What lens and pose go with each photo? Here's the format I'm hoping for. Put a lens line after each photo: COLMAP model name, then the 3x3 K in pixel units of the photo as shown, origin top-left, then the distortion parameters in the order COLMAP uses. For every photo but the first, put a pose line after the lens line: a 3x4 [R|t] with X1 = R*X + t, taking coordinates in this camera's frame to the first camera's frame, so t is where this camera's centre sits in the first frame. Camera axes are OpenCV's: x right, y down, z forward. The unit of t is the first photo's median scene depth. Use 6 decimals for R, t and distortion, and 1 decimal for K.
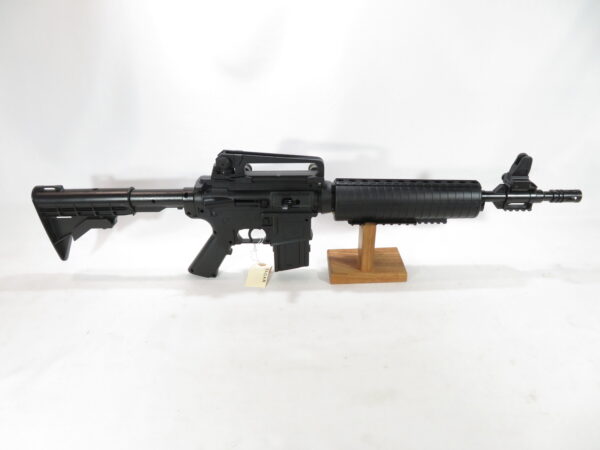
lens RADIAL K [[445.9, 0, 300.0], [0, 445.9, 221.6], [0, 0, 1]] dist [-0.000535, -0.001013]
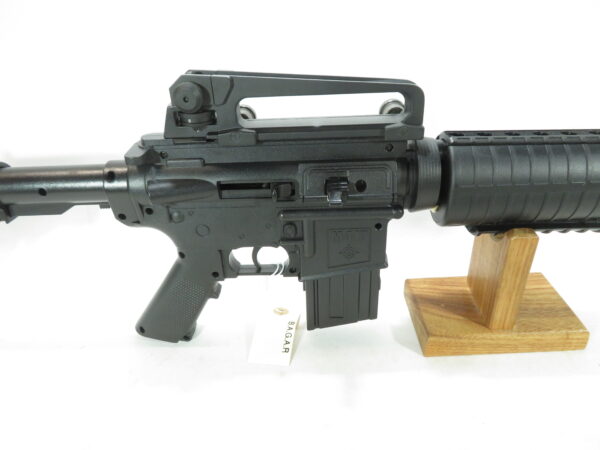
lens RADIAL K [[445.9, 0, 301.9], [0, 445.9, 225.1], [0, 0, 1]] dist [-0.000535, -0.001013]
pose [[0.999451, -0.019781, -0.026581, -0.050034], [0.020221, 0.999662, 0.016360, -0.013119], [0.026249, -0.016889, 0.999513, 0.534990]]
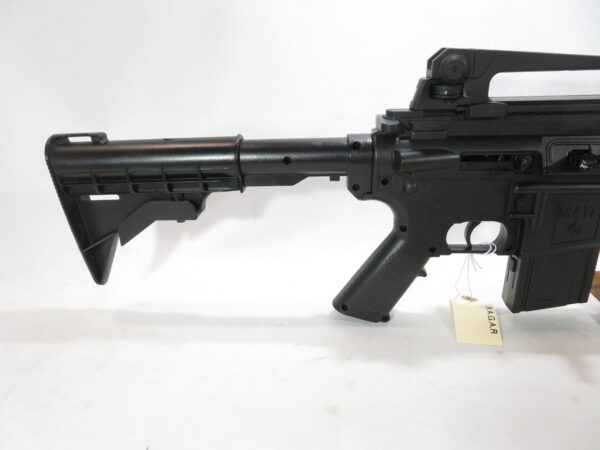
lens RADIAL K [[445.9, 0, 297.4], [0, 445.9, 220.9], [0, 0, 1]] dist [-0.000535, -0.001013]
pose [[0.997736, 0.002813, -0.067200, -0.276441], [-0.008849, 0.995931, -0.089686, 0.060793], [0.066674, 0.090077, 0.993700, 0.512018]]
